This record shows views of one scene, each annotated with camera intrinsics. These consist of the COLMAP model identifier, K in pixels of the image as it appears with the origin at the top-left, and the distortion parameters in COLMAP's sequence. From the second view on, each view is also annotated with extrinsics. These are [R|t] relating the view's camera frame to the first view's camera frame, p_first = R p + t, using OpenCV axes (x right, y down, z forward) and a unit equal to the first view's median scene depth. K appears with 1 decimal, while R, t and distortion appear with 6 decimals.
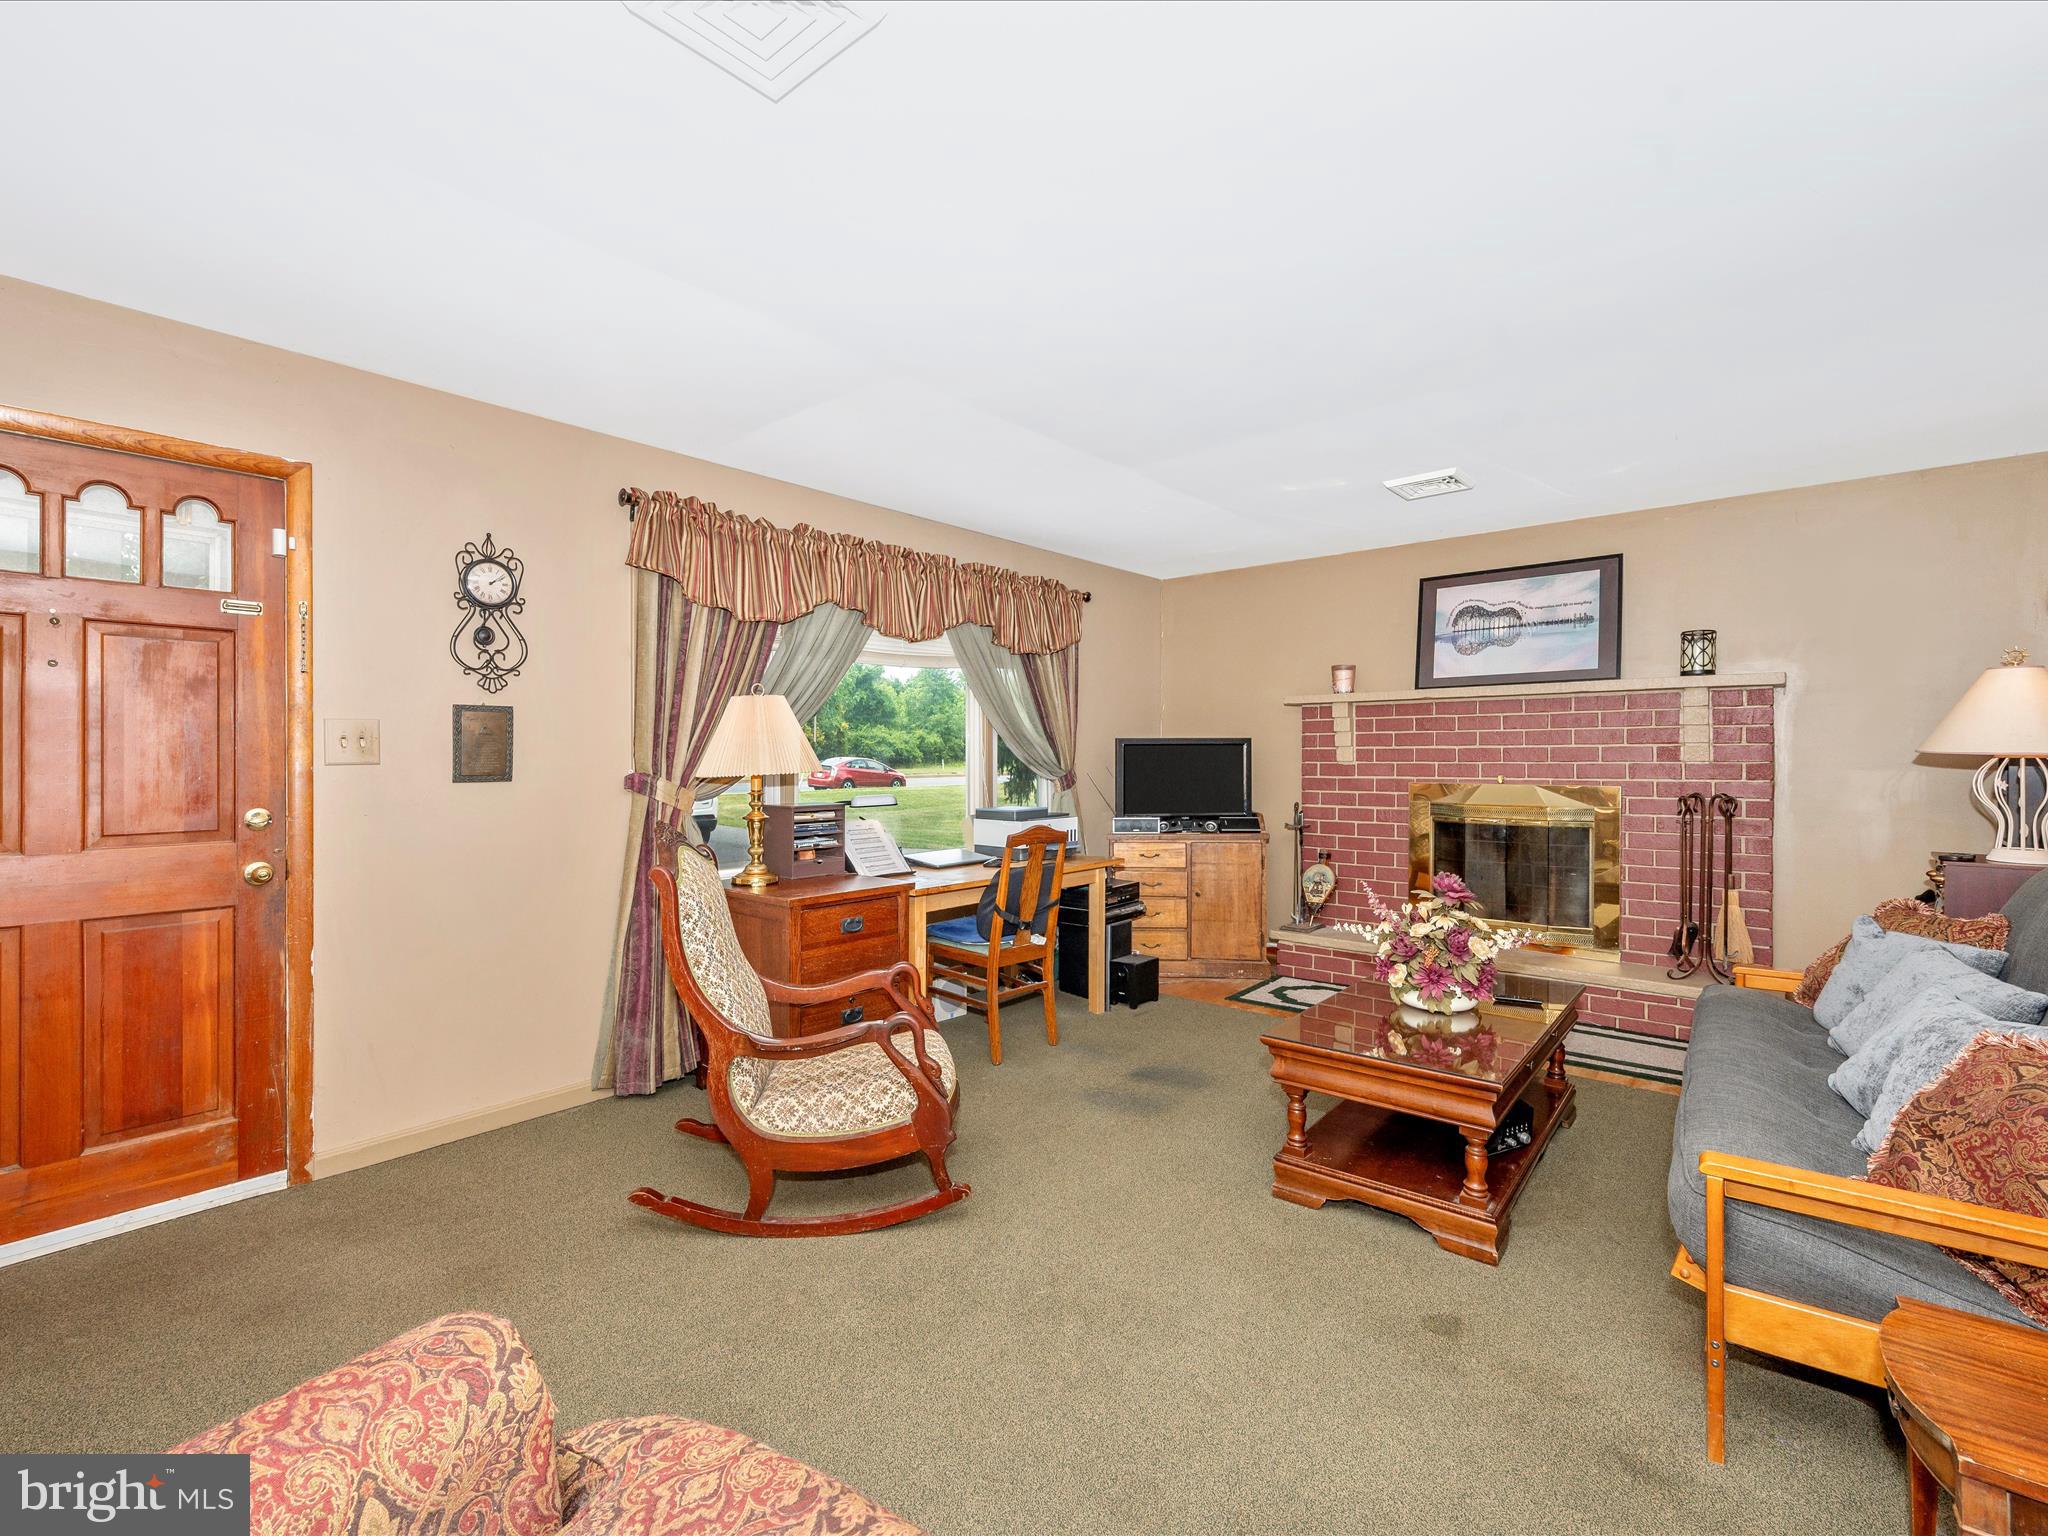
lens RADIAL K [[915.0, 0, 1032.3], [0, 915.0, 766.4], [0, 0, 1]] dist [0.004992, -0.000393]
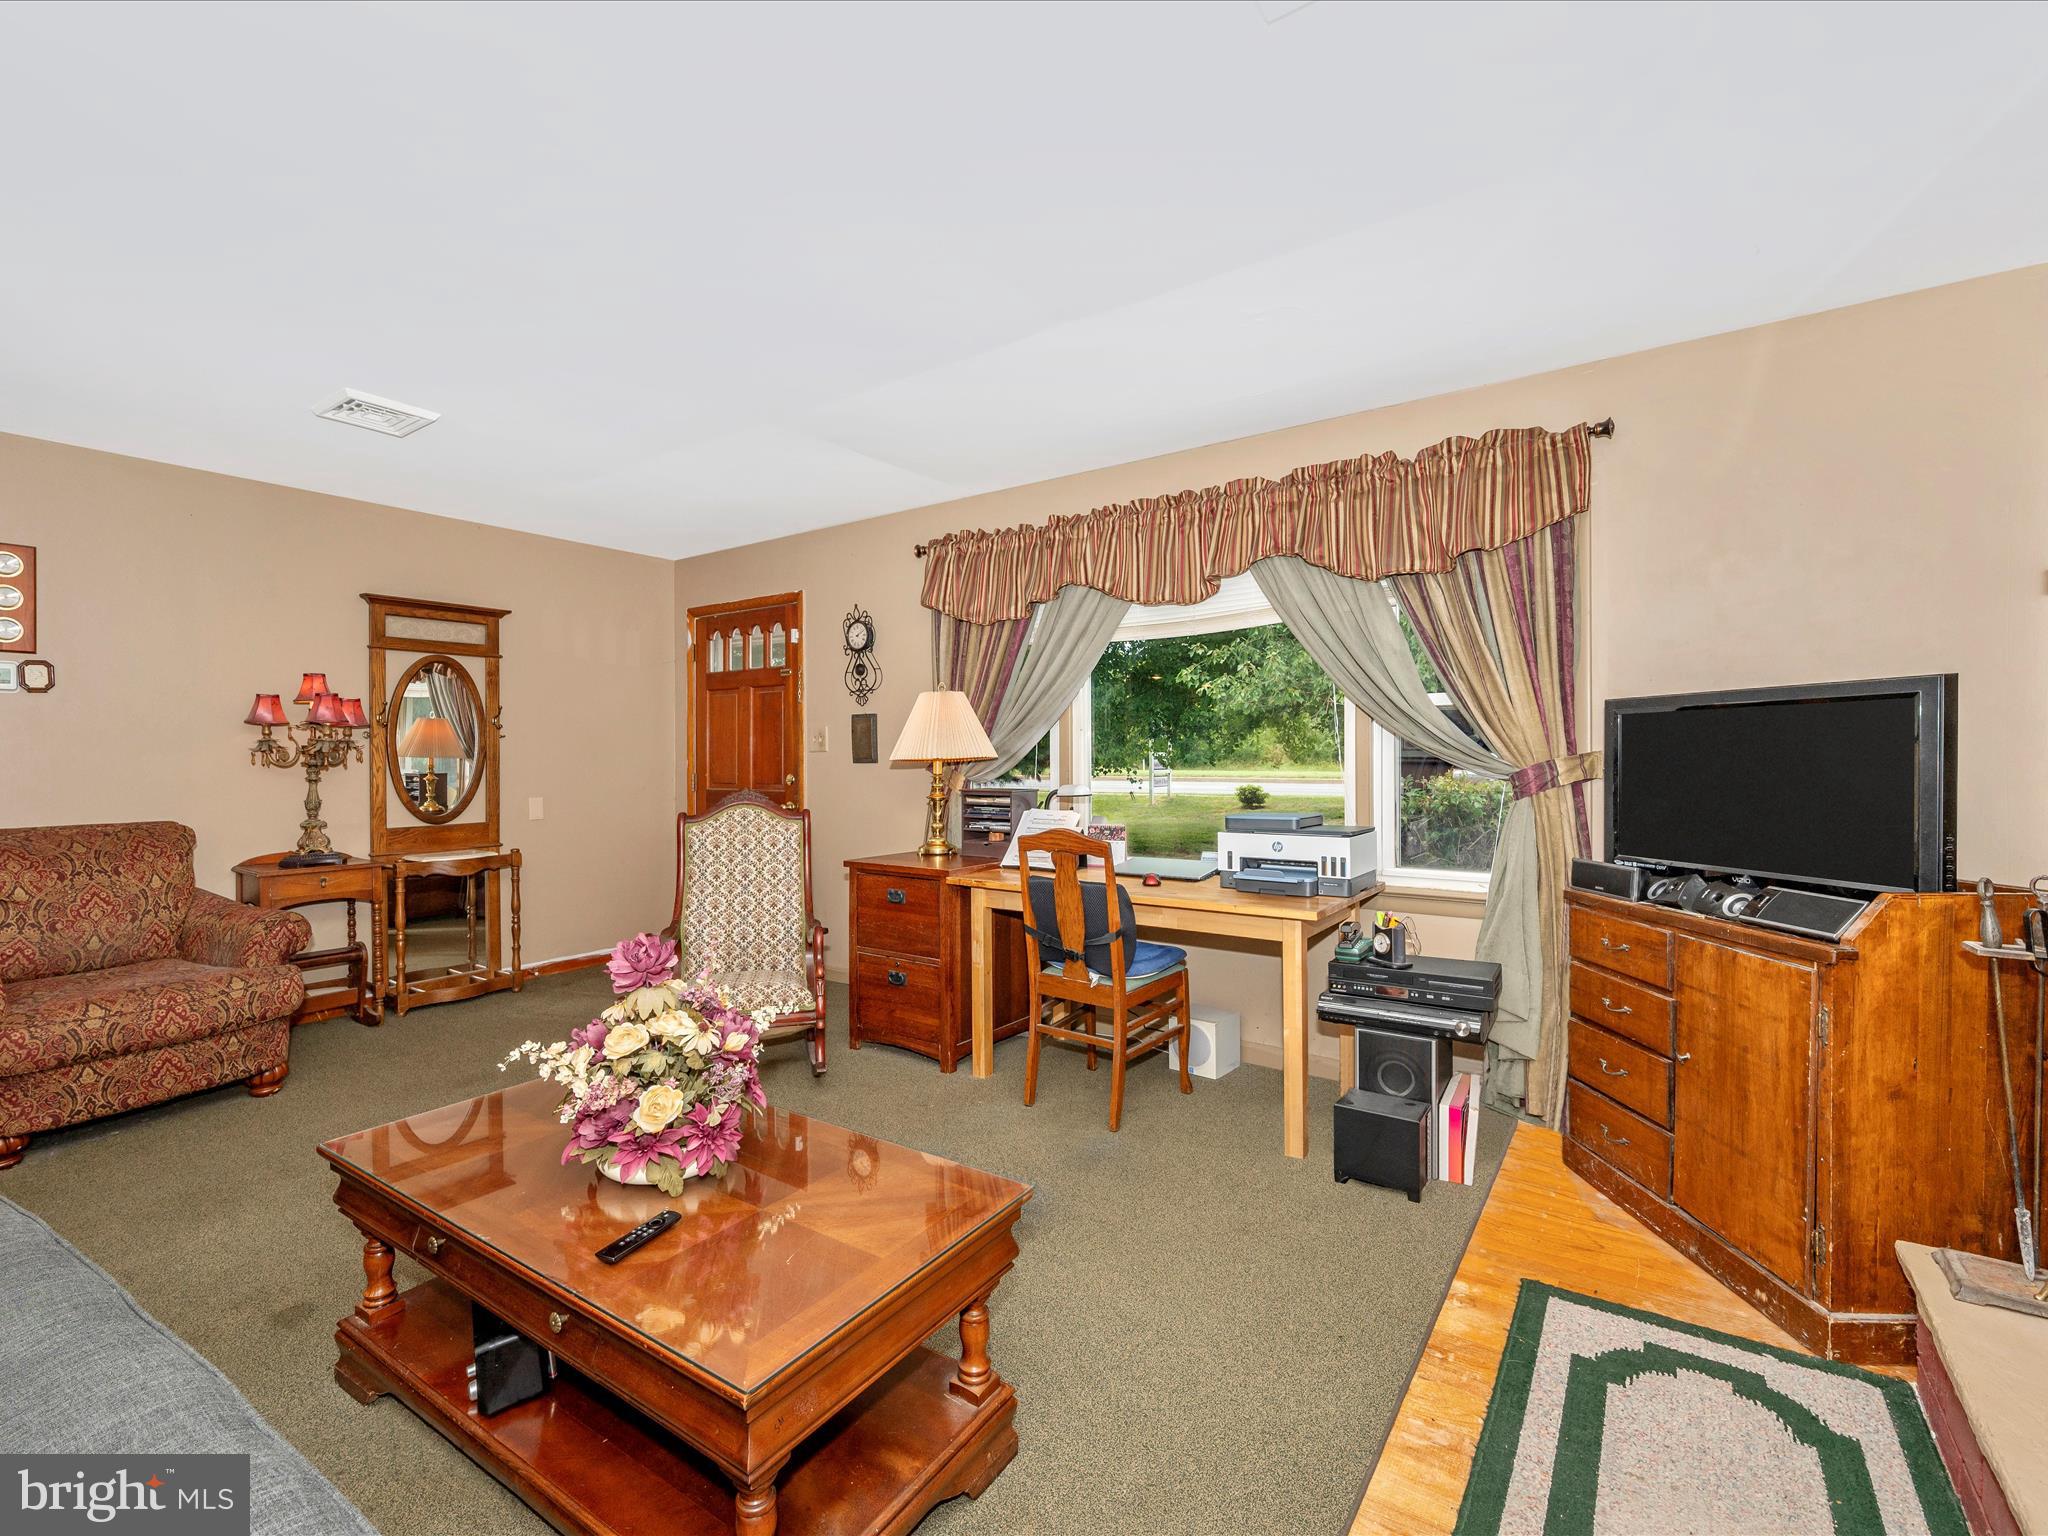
lens RADIAL K [[915.0, 0, 1019.8], [0, 915.0, 768.6], [0, 0, 1]] dist [0.004992, -0.000393]
pose [[0.091364, 0.013190, -0.995730, 0.763087], [-0.007531, 0.999893, 0.012554, 0.003495], [0.995789, 0.006352, 0.091453, 0.875333]]
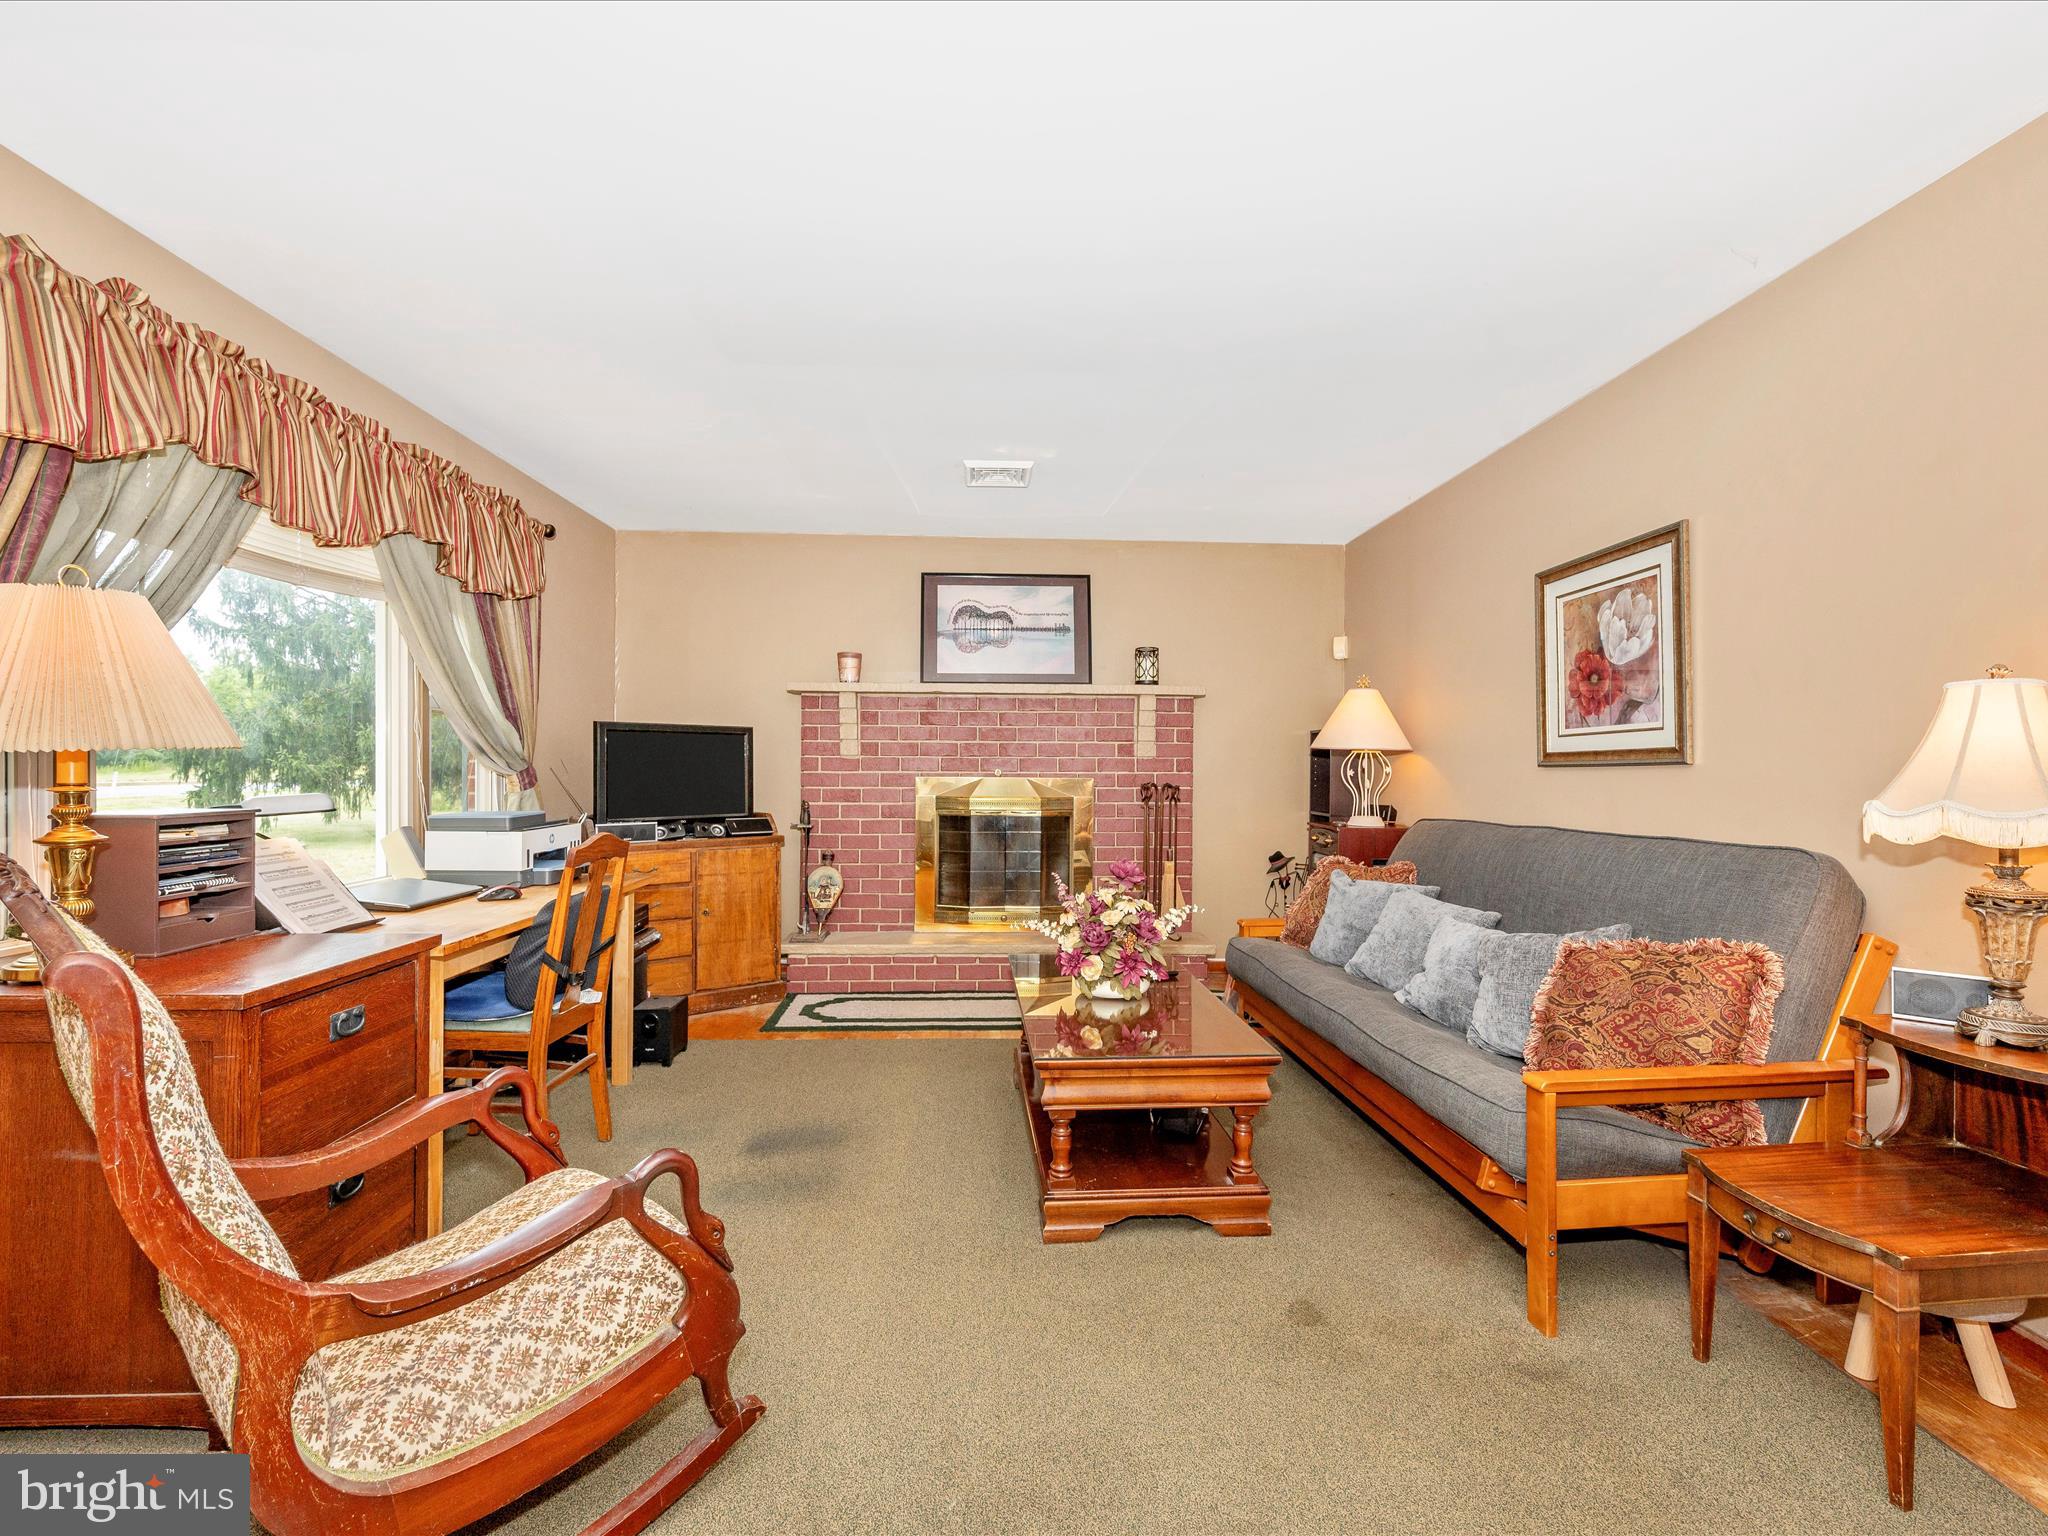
lens RADIAL K [[915.0, 0, 1024.6], [0, 915.0, 772.9], [0, 0, 1]] dist [0.004992, -0.000393]
pose [[0.732341, -0.000138, 0.680938, -0.232154], [0.000335, 1.000000, -0.000158, 0.017979], [-0.680938, 0.000344, 0.732341, 0.261497]]
